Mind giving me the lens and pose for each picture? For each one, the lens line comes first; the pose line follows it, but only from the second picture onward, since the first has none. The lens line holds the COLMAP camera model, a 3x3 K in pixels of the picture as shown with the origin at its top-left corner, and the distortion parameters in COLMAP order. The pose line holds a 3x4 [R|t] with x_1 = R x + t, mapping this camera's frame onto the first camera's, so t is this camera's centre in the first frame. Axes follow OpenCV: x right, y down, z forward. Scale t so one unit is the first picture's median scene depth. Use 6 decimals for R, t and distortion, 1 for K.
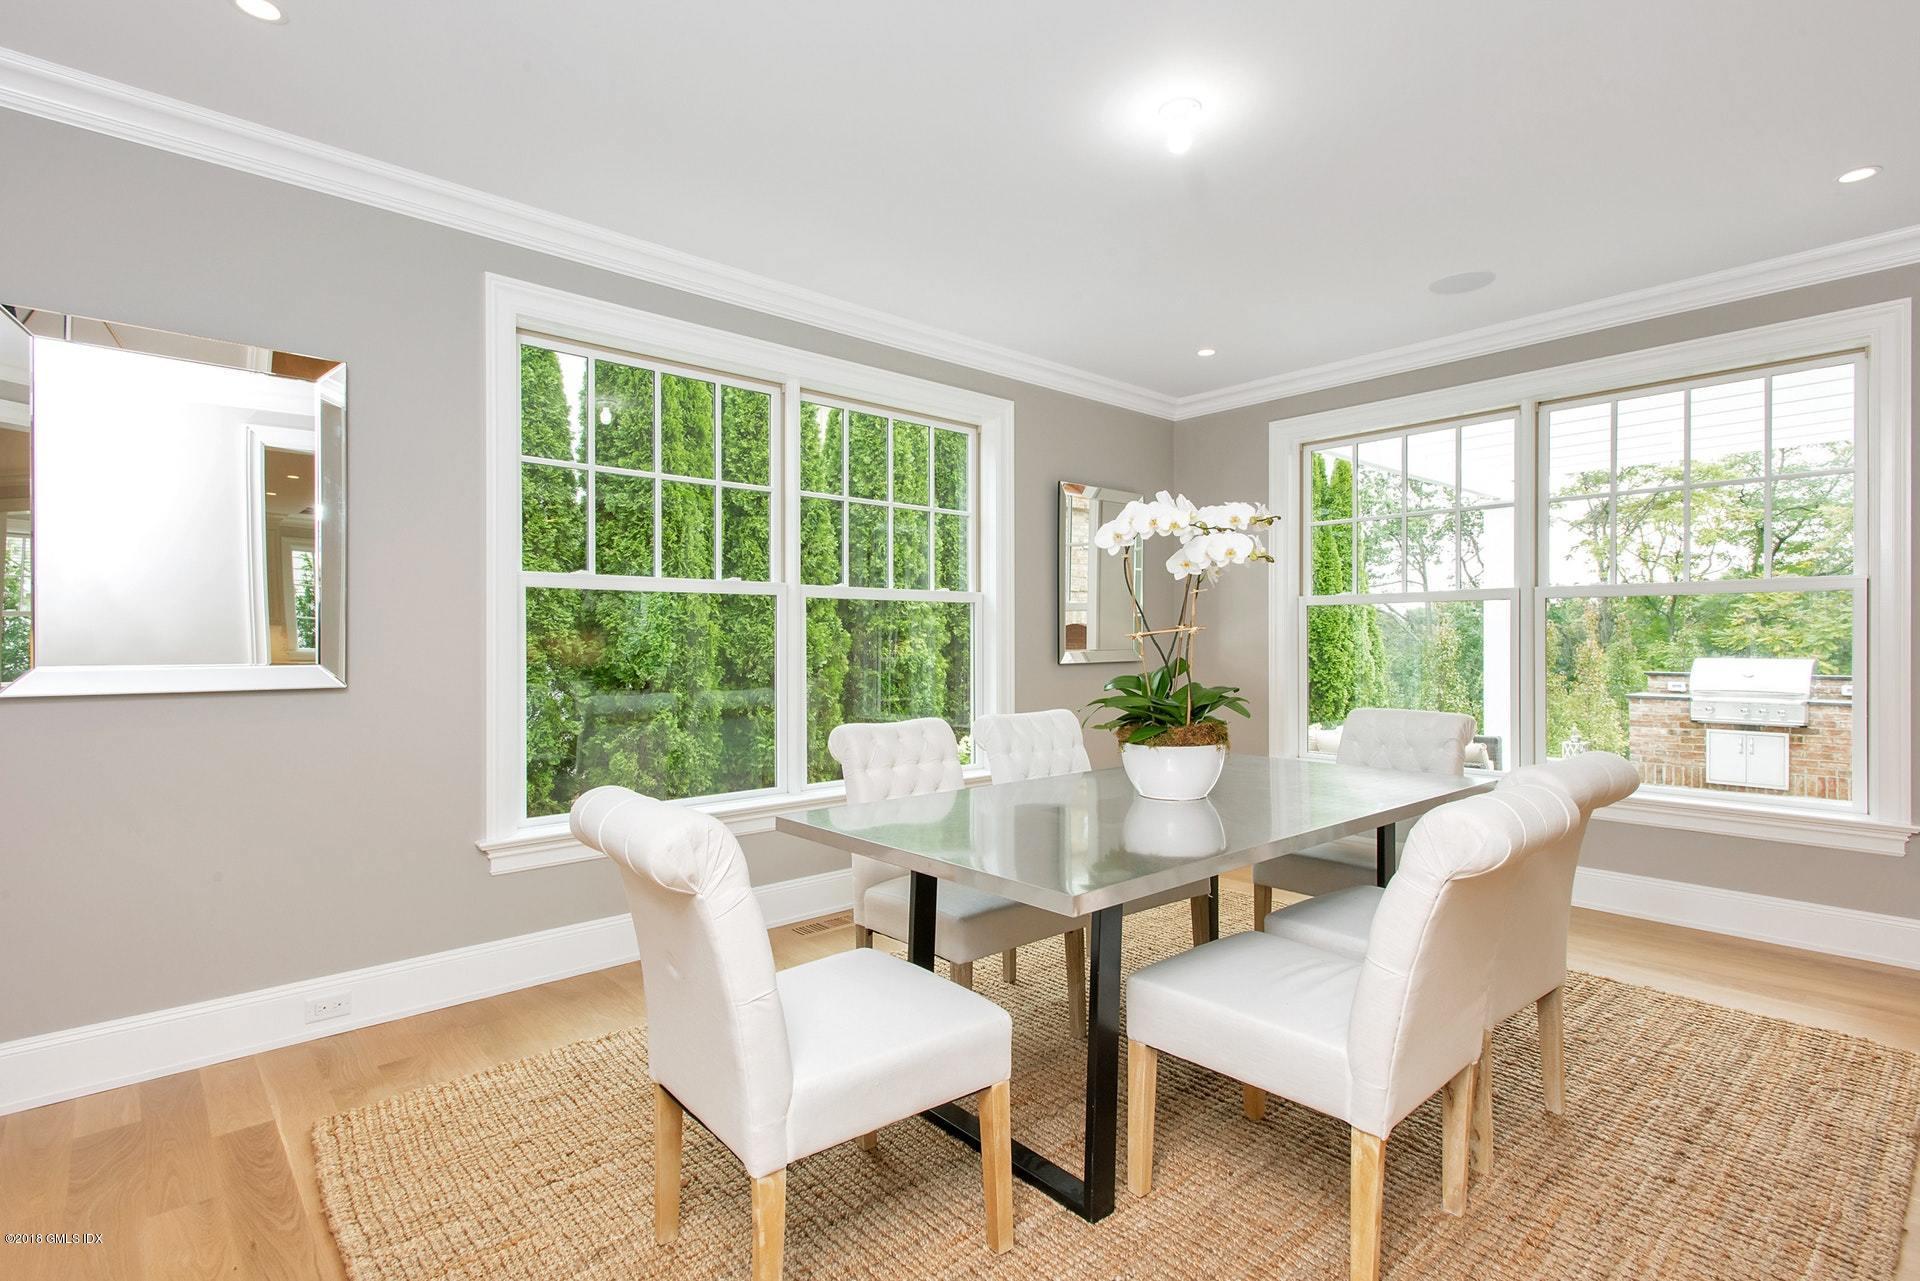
lens RADIAL K [[943.9, 0, 960.0], [0, 943.9, 640.5], [0, 0, 1]] dist [0.005040, 0.000058]
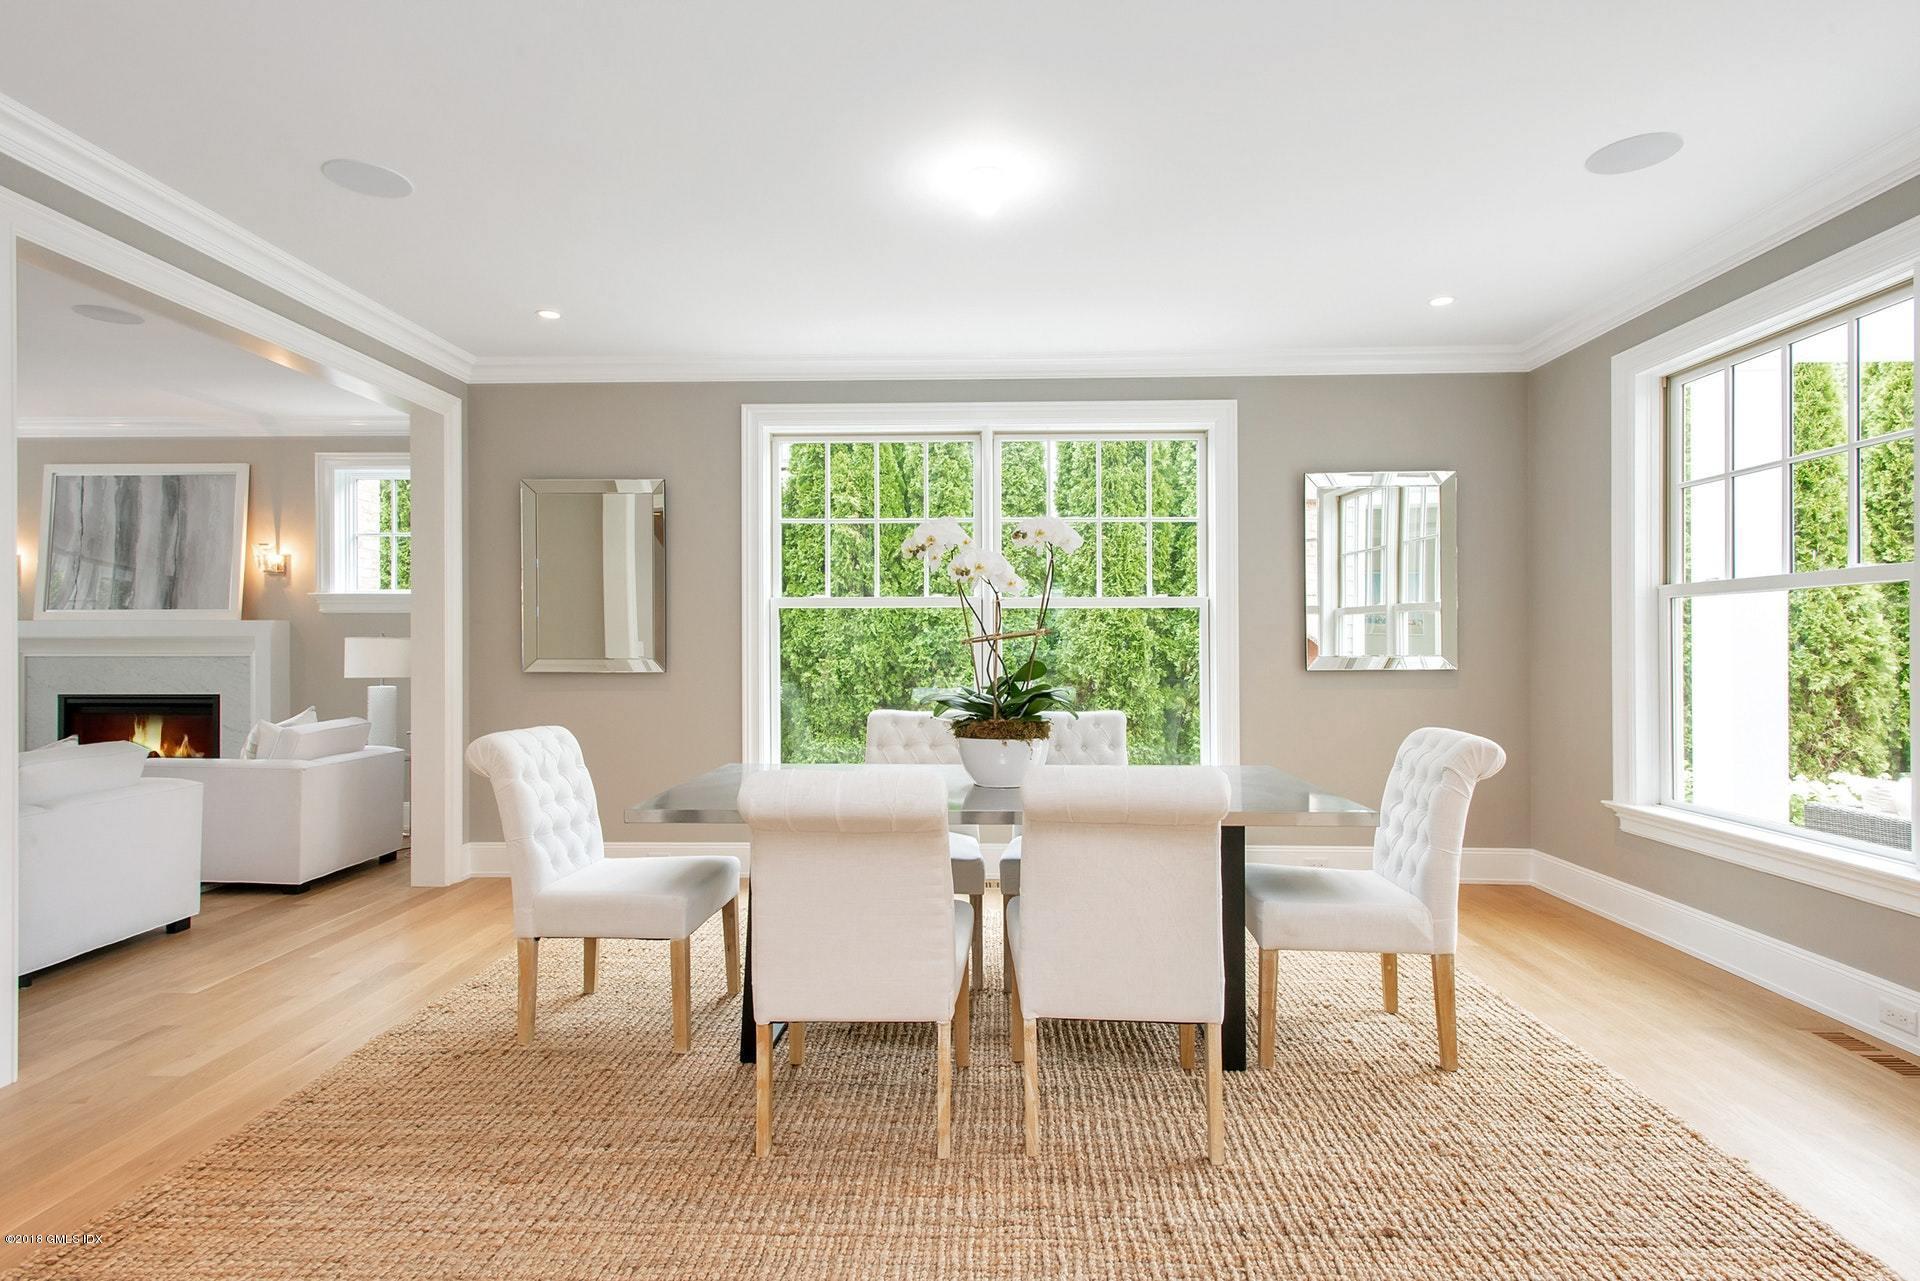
lens RADIAL K [[988.6, 0, 960.0], [0, 988.6, 640.5], [0, 0, 1]] dist [0.001864, 0.000482]
pose [[0.706153, -0.000912, -0.708058, 0.578678], [-0.002004, 0.999993, -0.003287, -0.000444], [0.708056, 0.003740, 0.706146, 0.074340]]
